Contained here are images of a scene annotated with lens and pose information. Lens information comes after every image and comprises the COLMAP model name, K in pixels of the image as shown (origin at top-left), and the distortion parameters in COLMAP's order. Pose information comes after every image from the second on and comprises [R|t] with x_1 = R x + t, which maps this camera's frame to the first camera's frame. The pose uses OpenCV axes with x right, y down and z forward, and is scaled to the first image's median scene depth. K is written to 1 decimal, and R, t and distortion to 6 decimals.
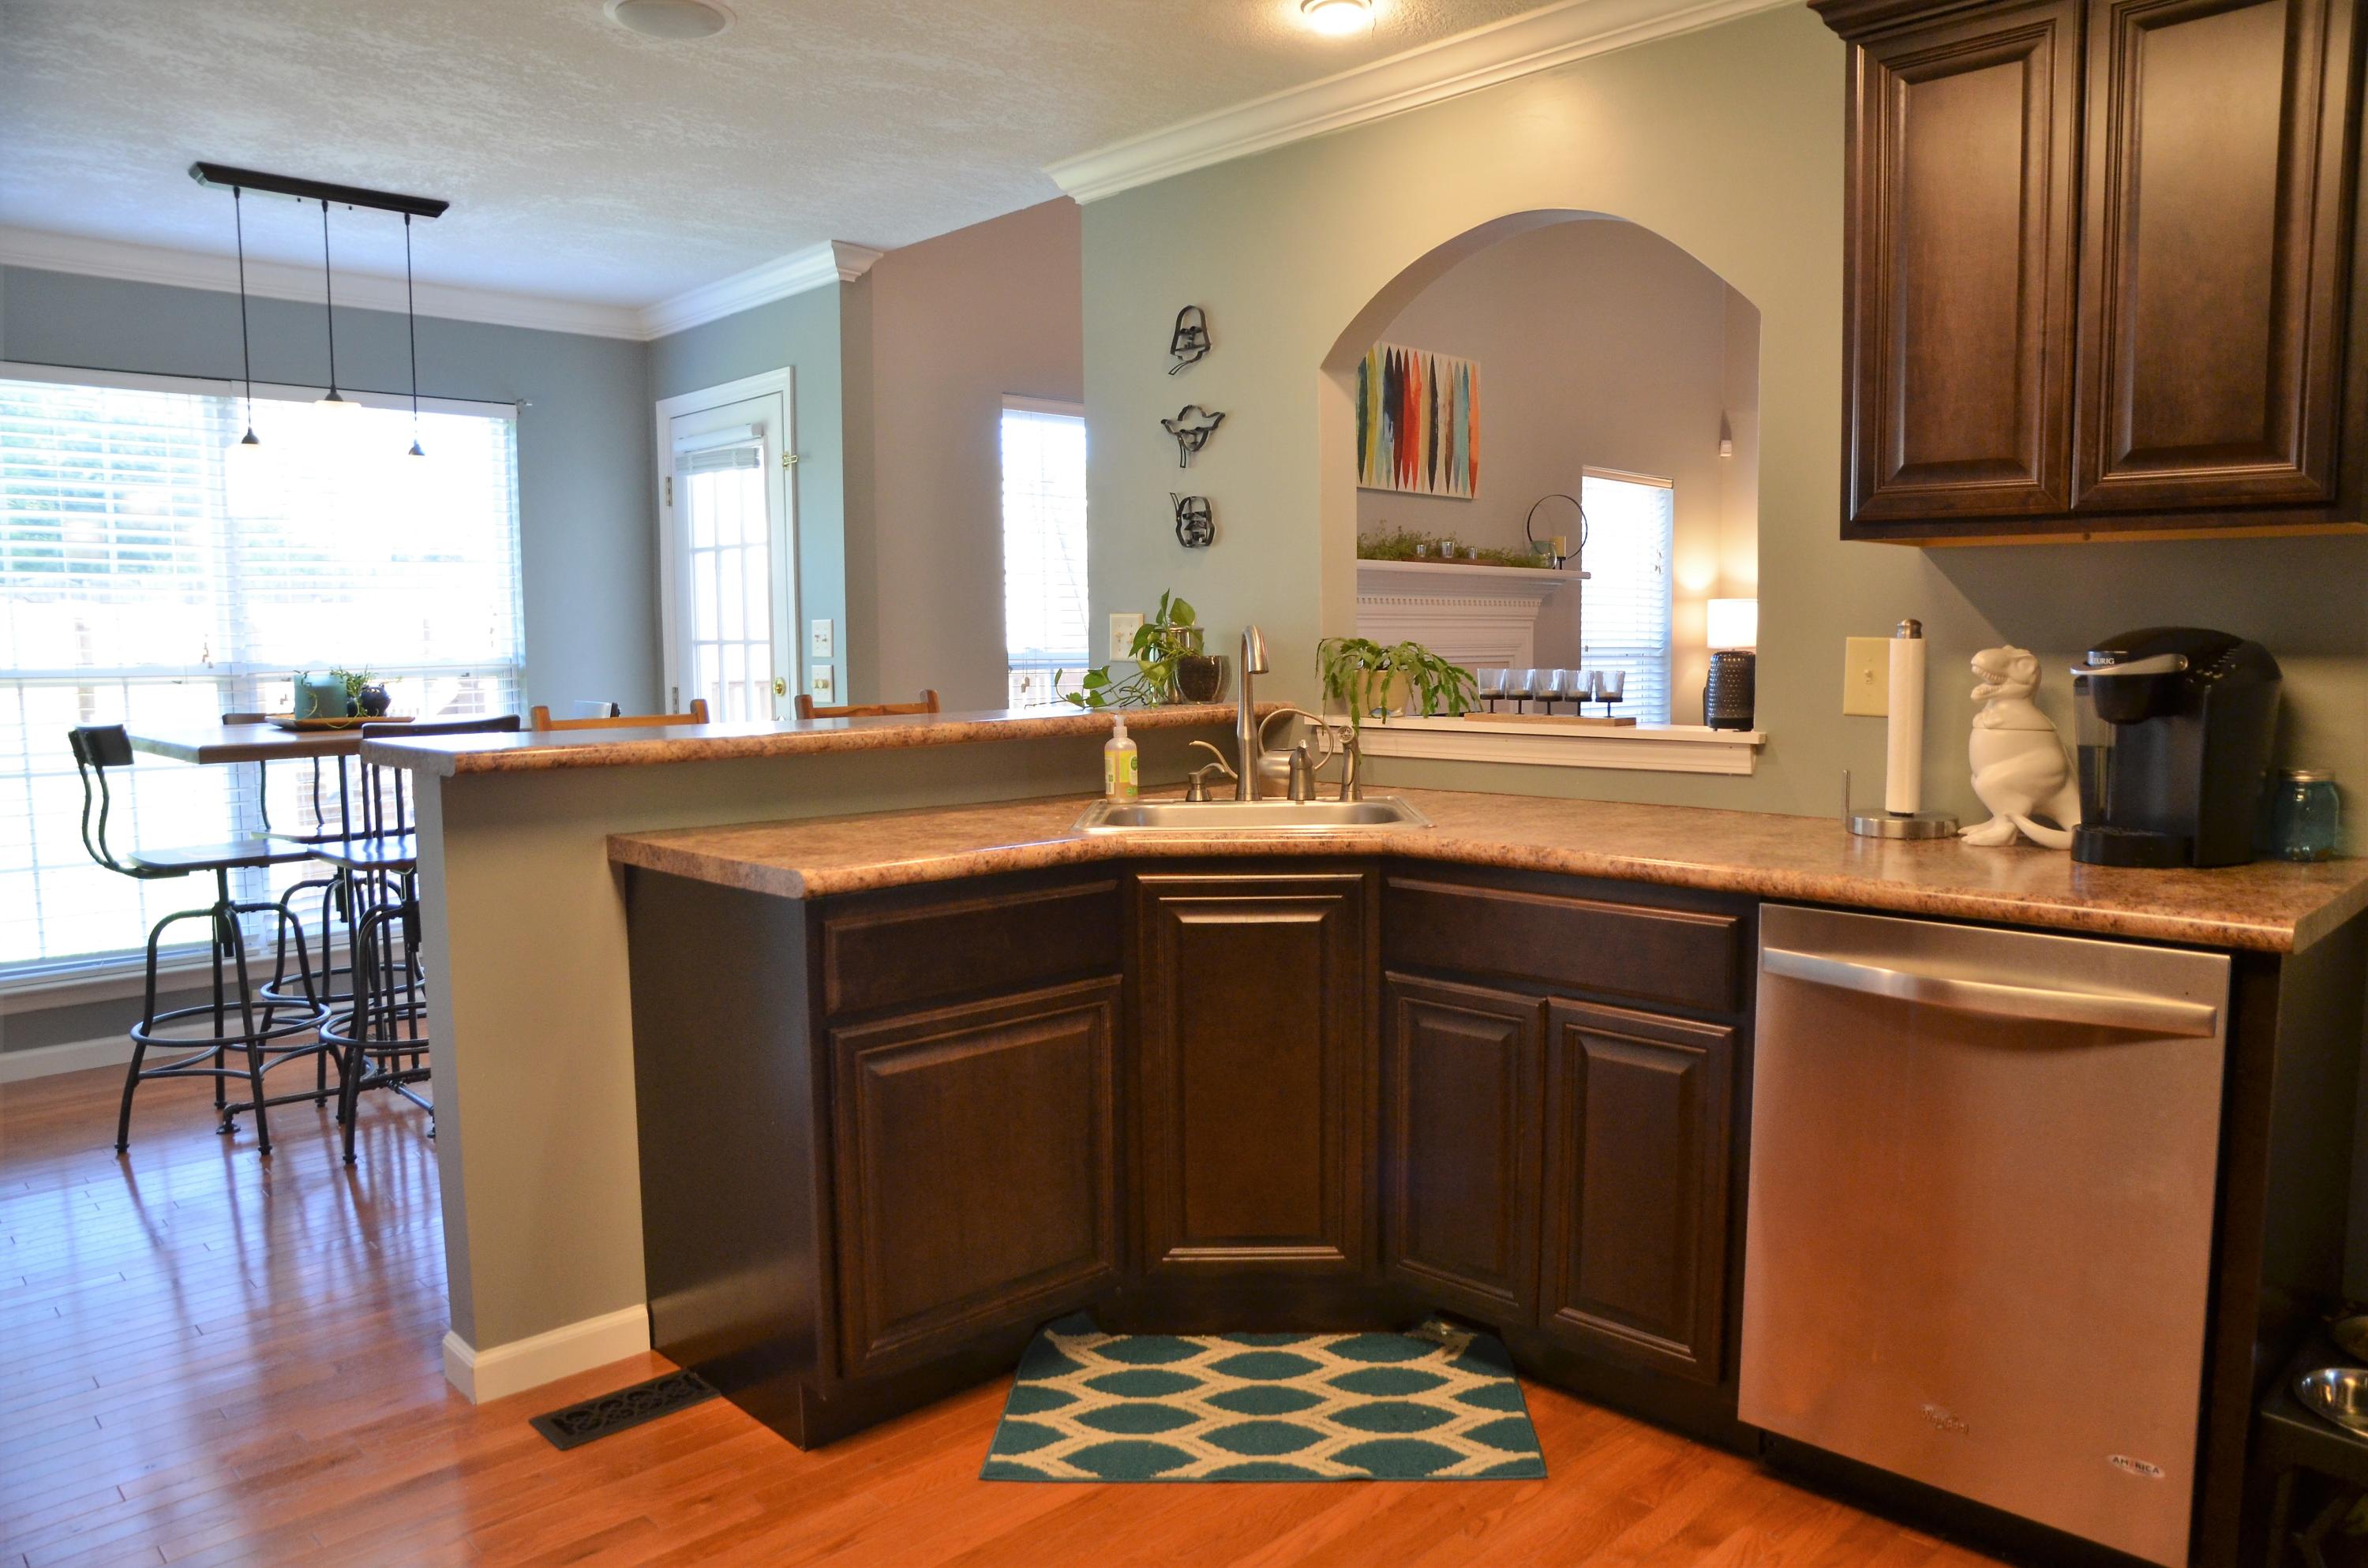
lens RADIAL K [[1616.8, 0, 1189.2], [0, 1616.8, 794.7], [0, 0, 1]] dist [-0.076988, 0.009331]
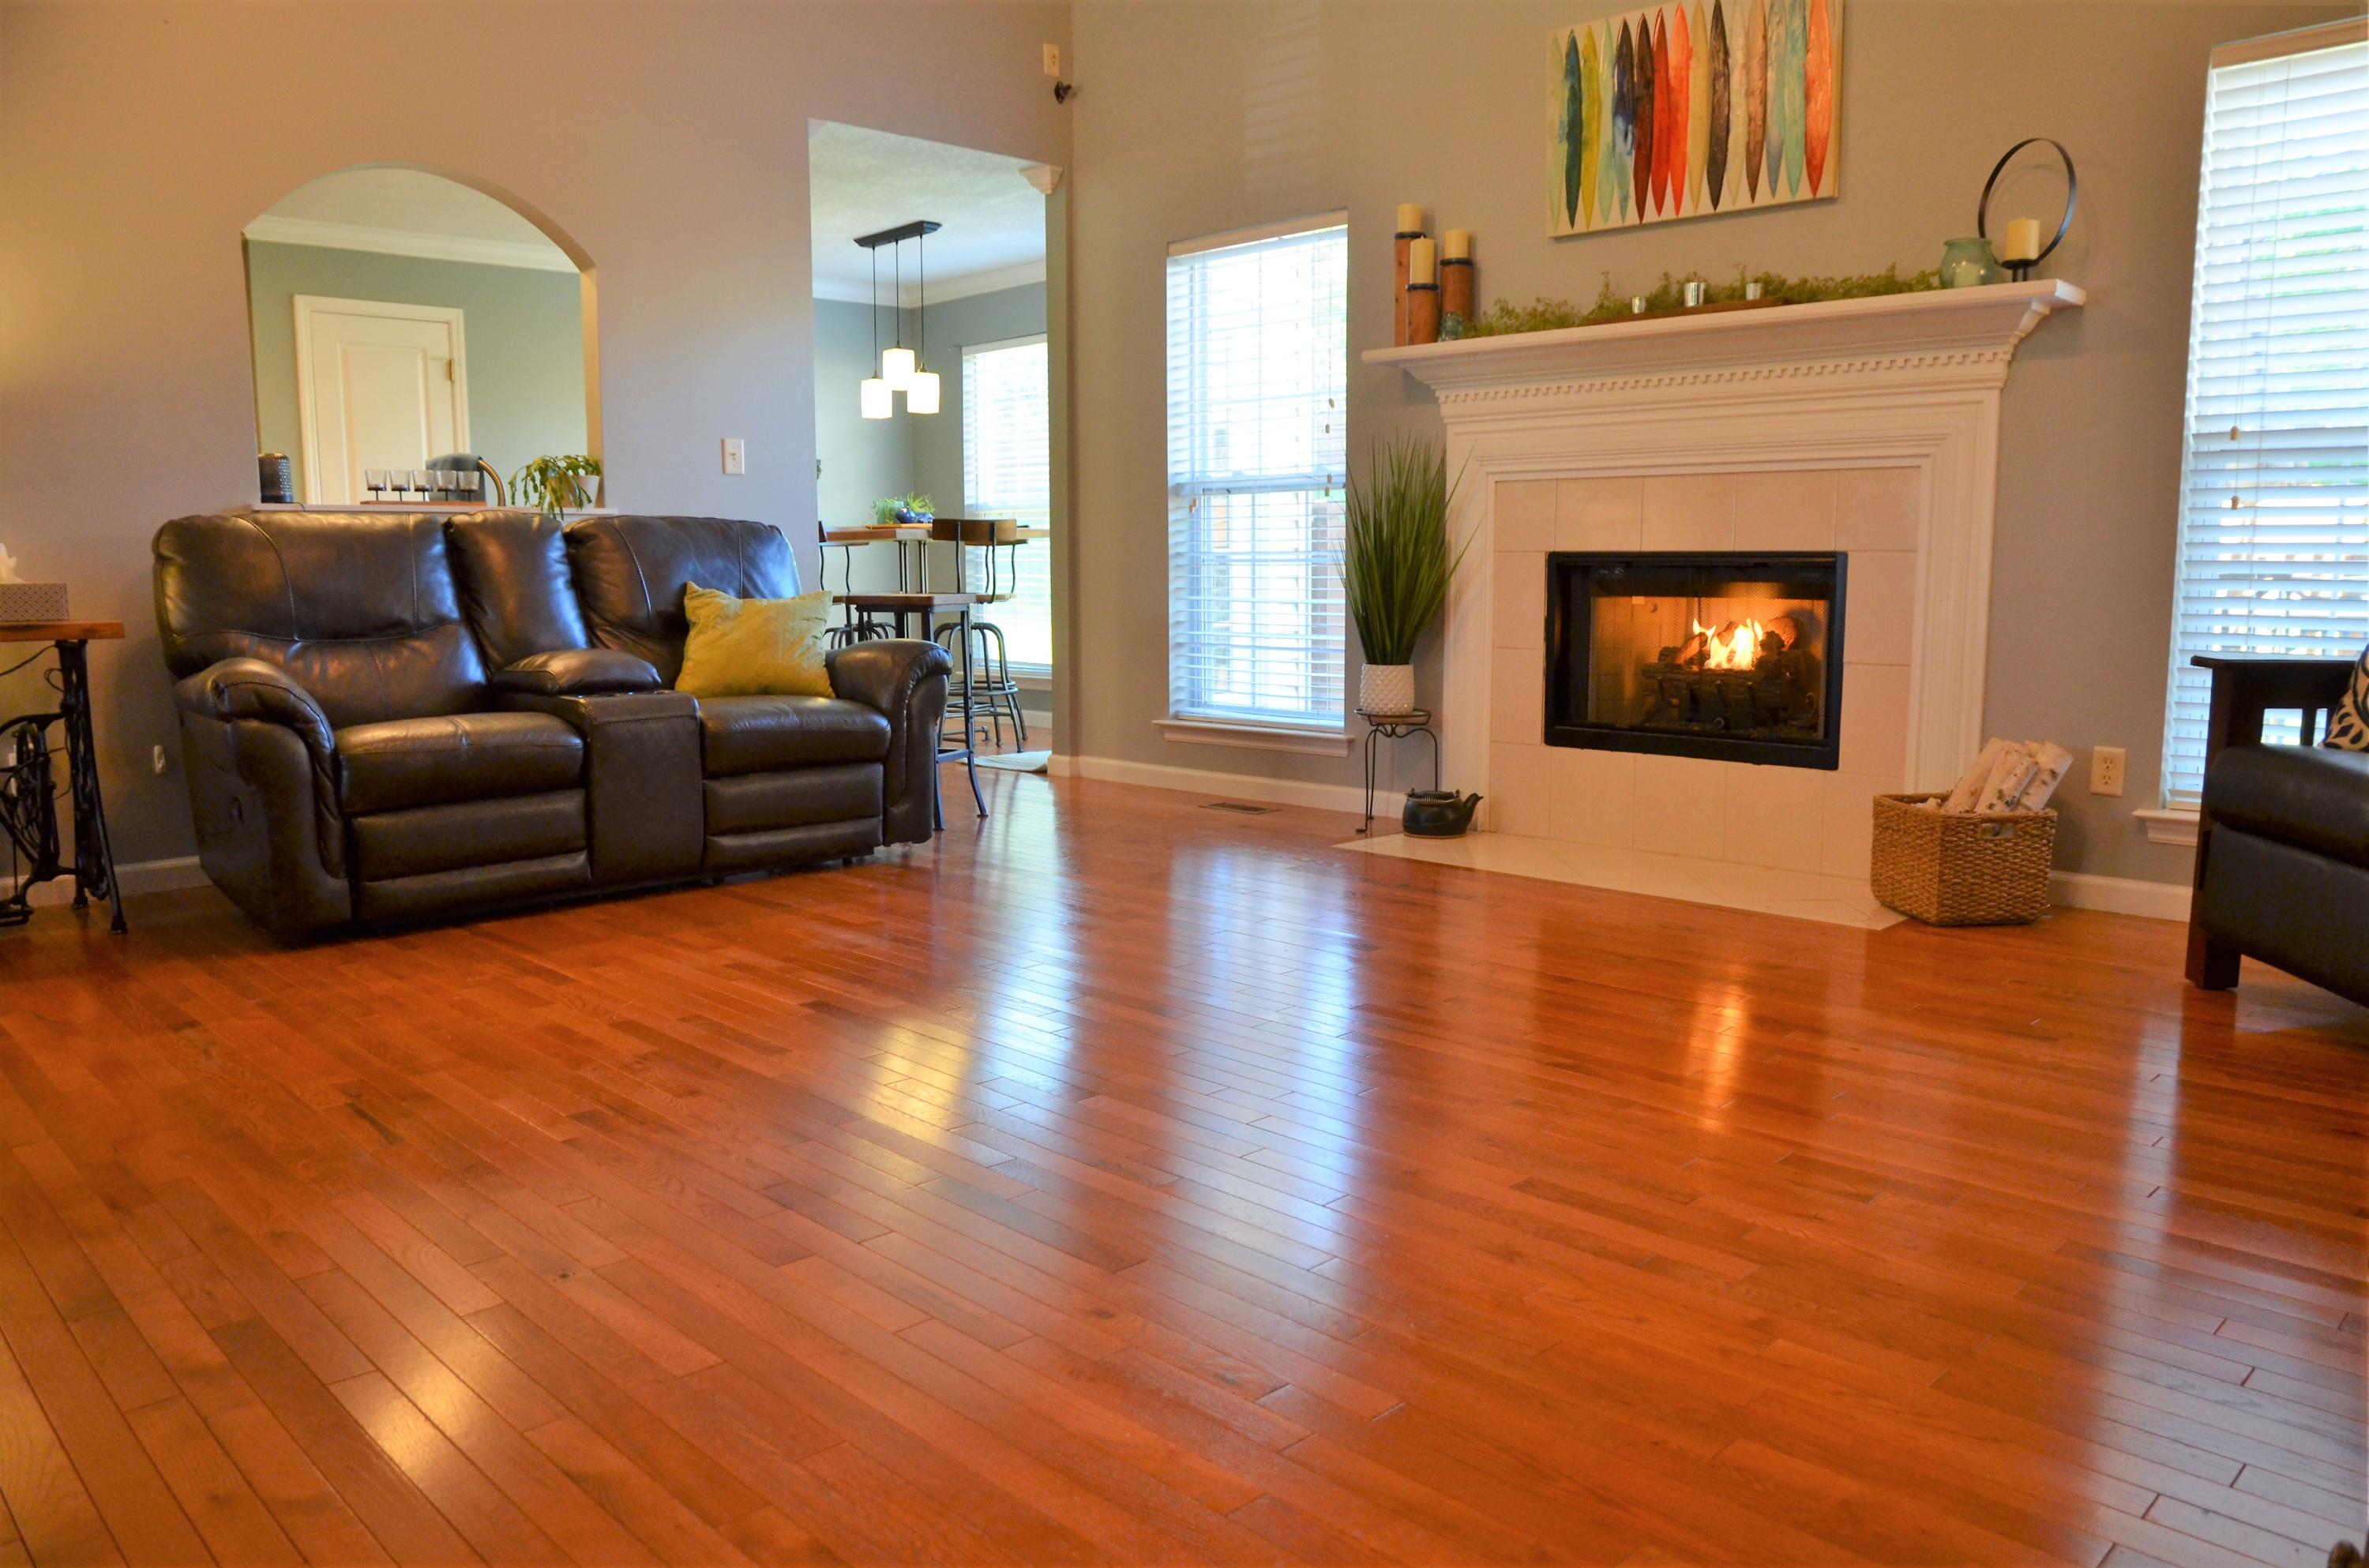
lens RADIAL K [[1617.6, 0, 1180.9], [0, 1617.6, 772.0], [0, 0, 1]] dist [-0.076988, 0.009331]
pose [[0.006673, 0.140821, -0.990013, 0.844378], [-0.088713, 0.986214, 0.139683, -0.033928], [0.996035, 0.086895, 0.019073, 0.814244]]
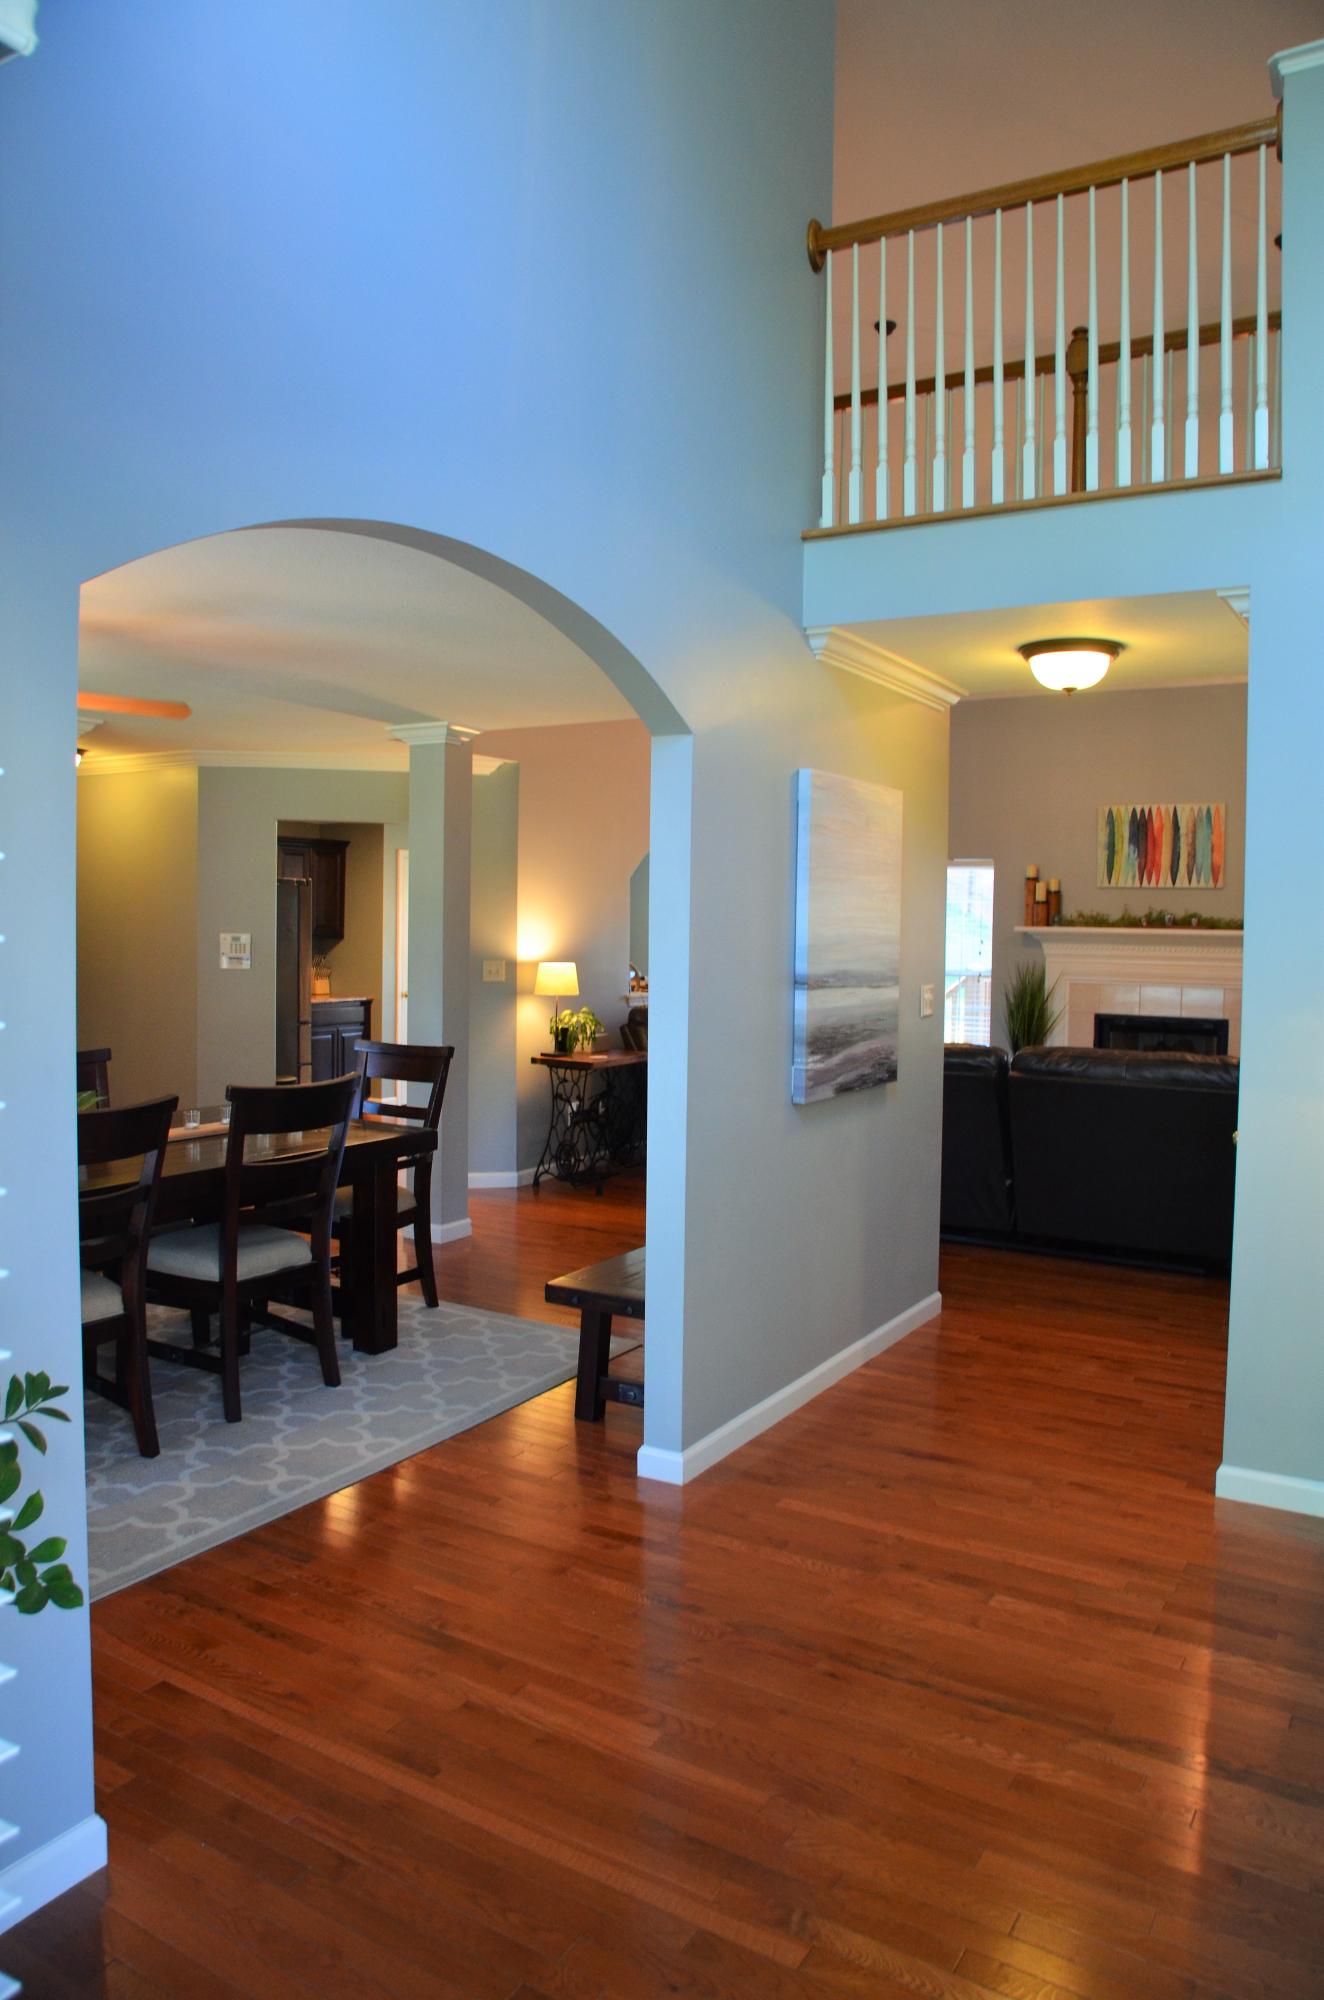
lens RADIAL K [[1365.7, 0, 667.4], [0, 1365.7, 995.9], [0, 0, 1]] dist [-0.076988, 0.009331]
pose [[0.236963, 0.059021, -0.969724, 1.450078], [-0.106651, 0.993701, 0.034419, -0.066994], [0.965647, 0.095266, 0.241765, 0.157449]]
